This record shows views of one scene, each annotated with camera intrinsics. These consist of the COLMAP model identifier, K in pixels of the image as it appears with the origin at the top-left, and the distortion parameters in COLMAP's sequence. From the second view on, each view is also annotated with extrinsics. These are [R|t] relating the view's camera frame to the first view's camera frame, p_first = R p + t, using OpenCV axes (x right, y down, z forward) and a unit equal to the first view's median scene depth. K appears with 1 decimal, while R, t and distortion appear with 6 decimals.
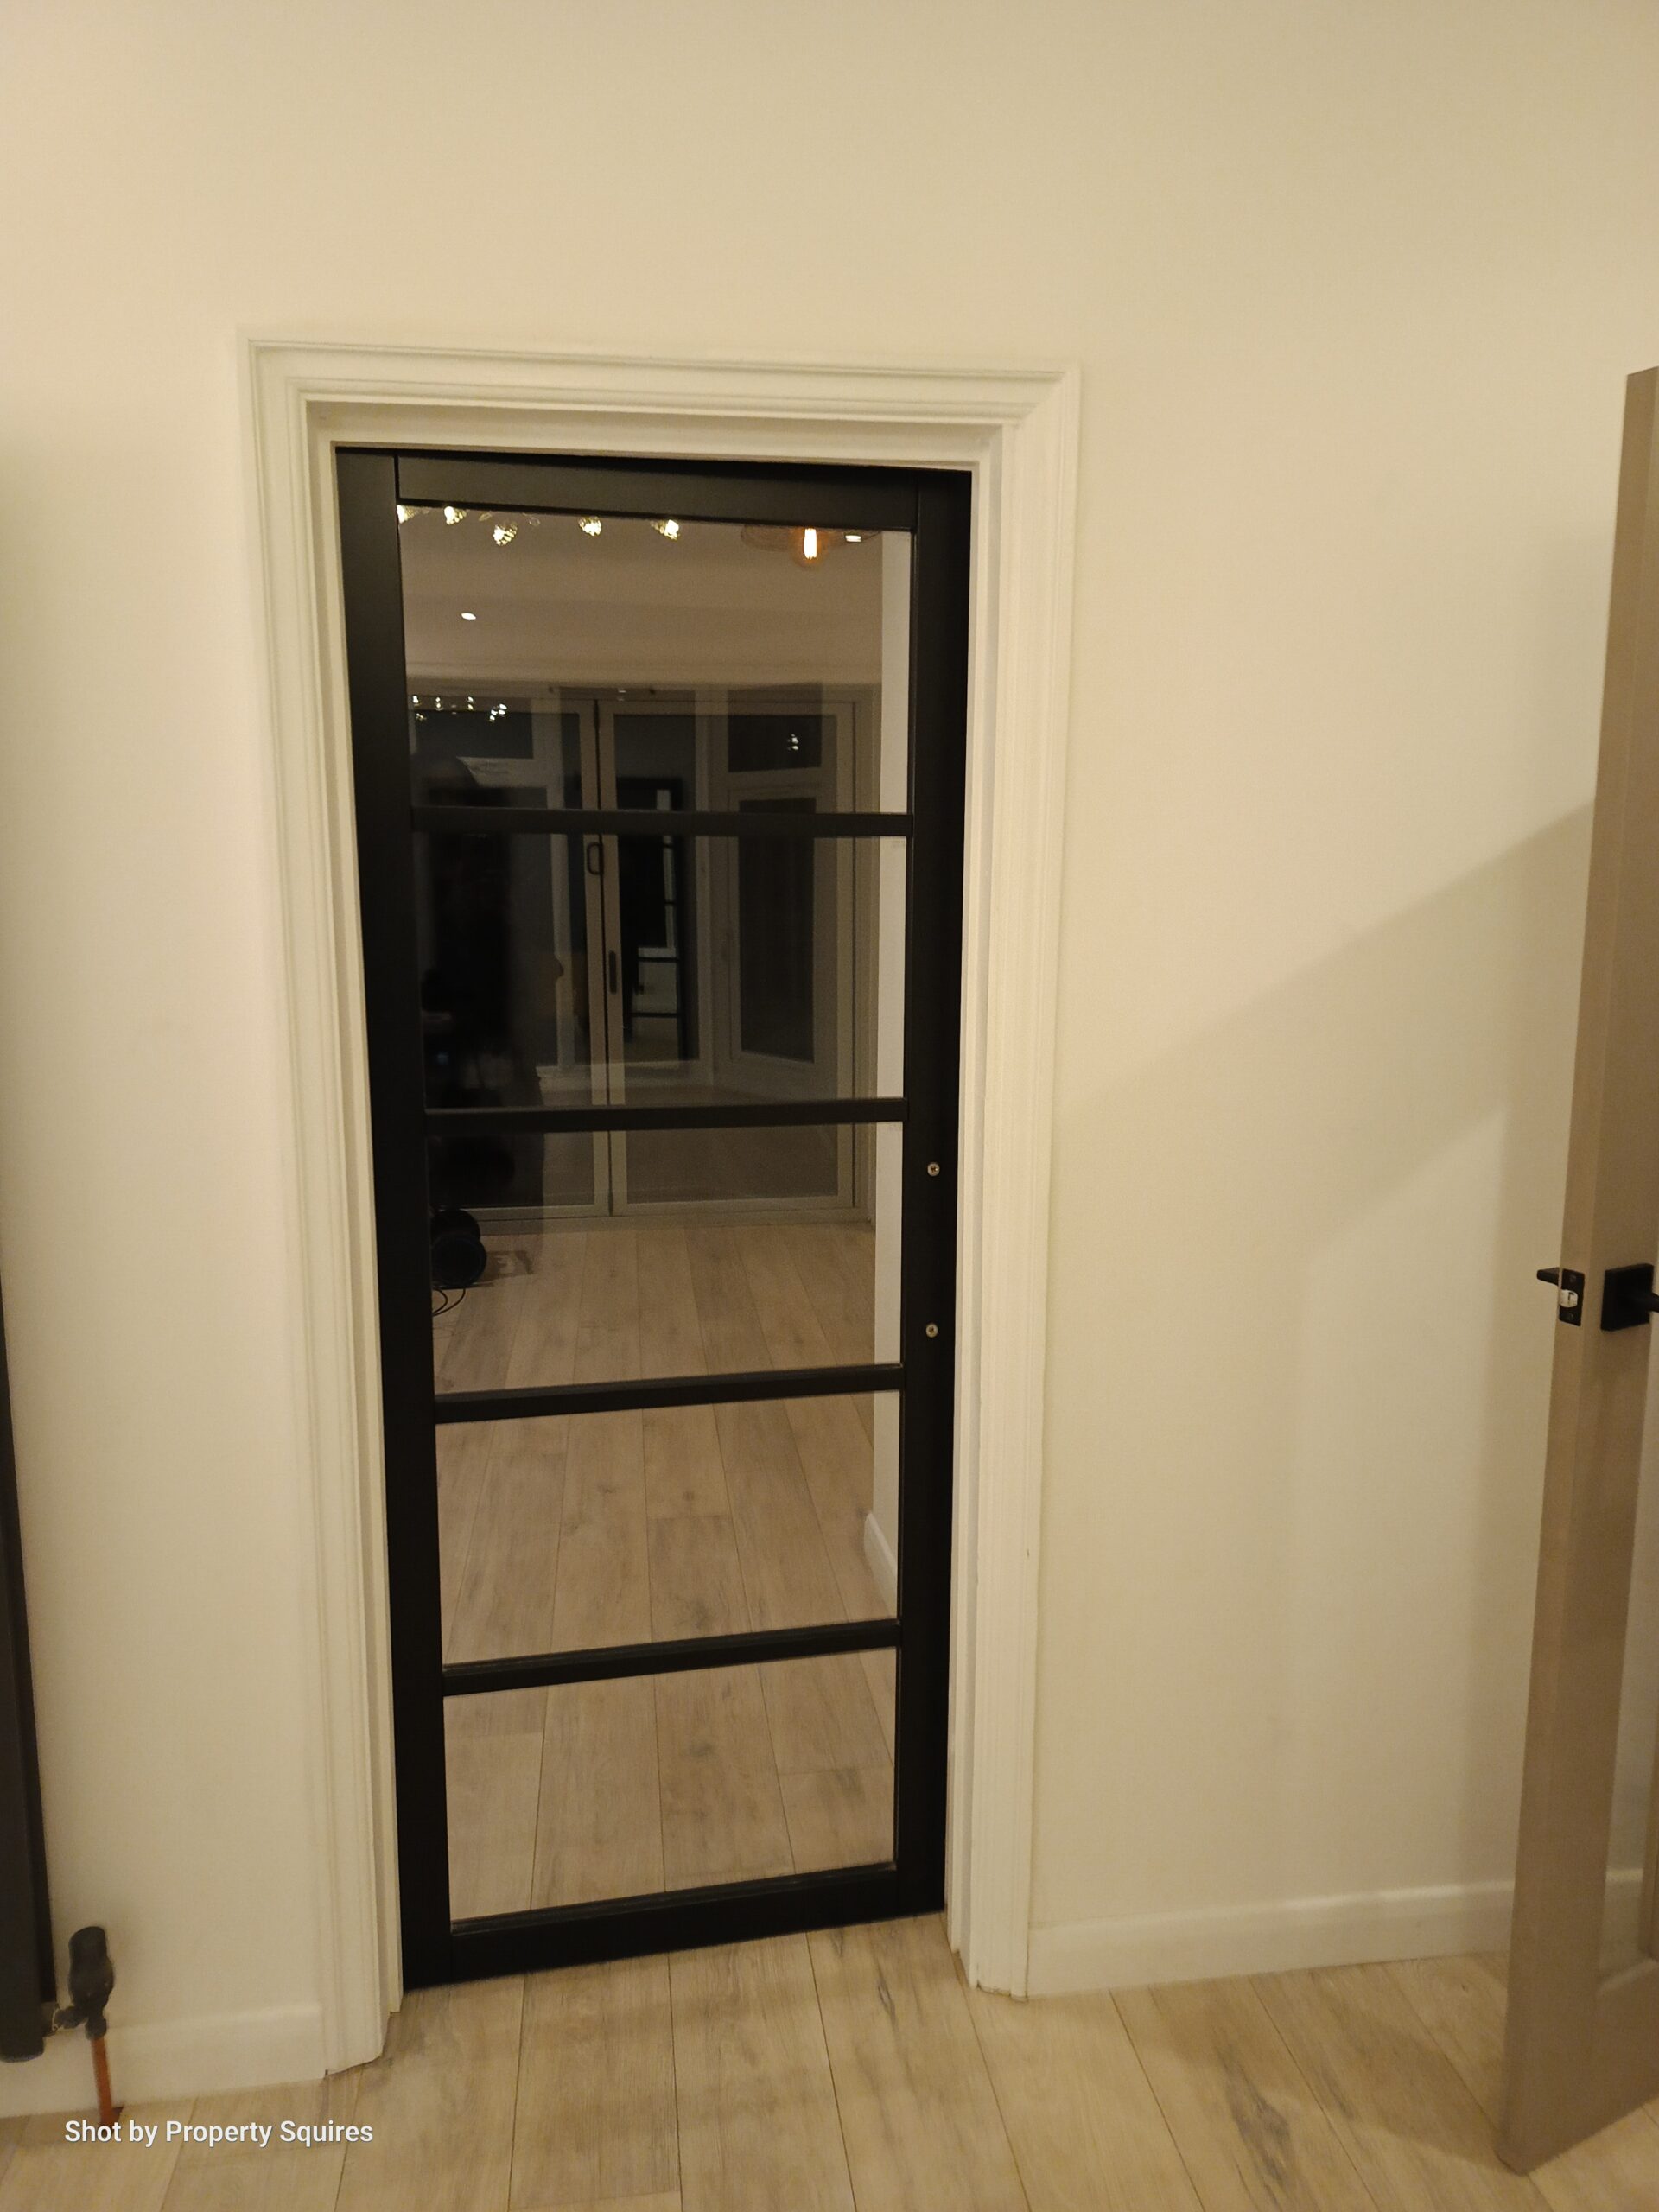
lens RADIAL K [[1571.2, 0, 834.4], [0, 1571.2, 1065.2], [0, 0, 1]] dist [-0.024585, -0.000377]
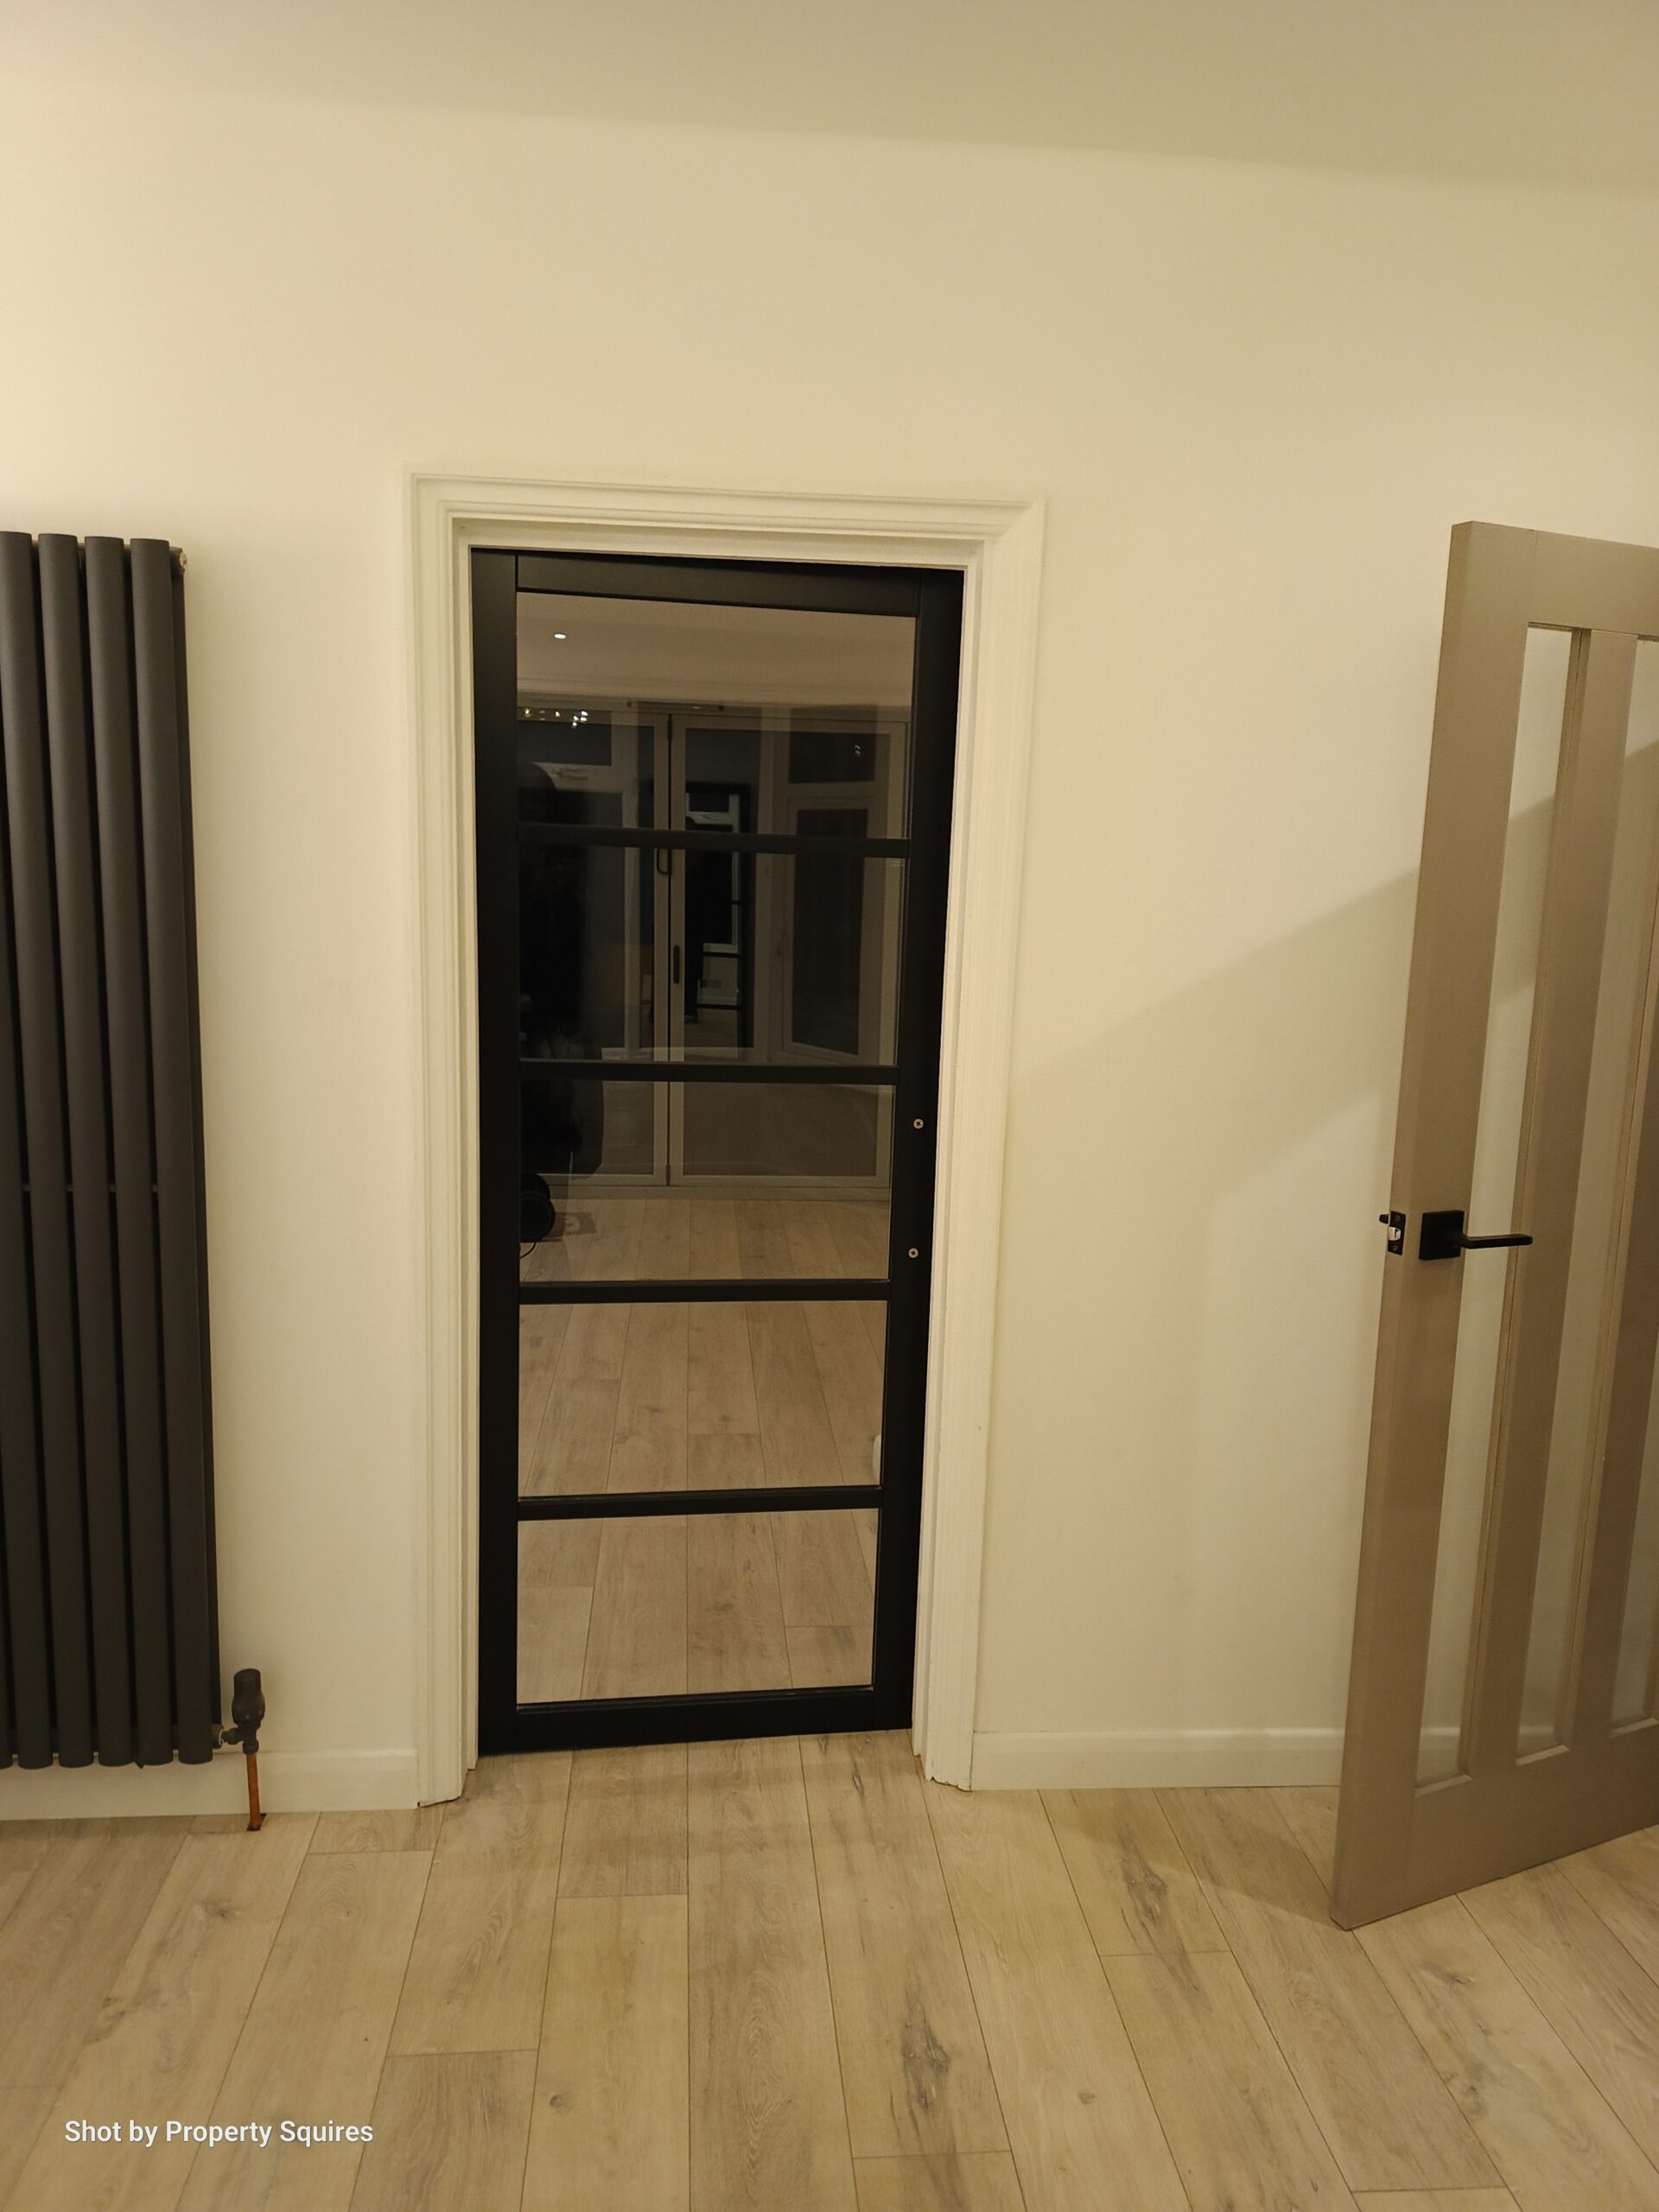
lens RADIAL K [[1552.0, 0, 829.5], [0, 1552.0, 1106.0], [0, 0, 1]] dist [-0.017211, -0.001575]
pose [[0.998402, 0.037632, -0.042157, 0.042447], [-0.036554, 0.998992, 0.026065, 0.021592], [0.043095, -0.024482, 0.998771, -0.235621]]
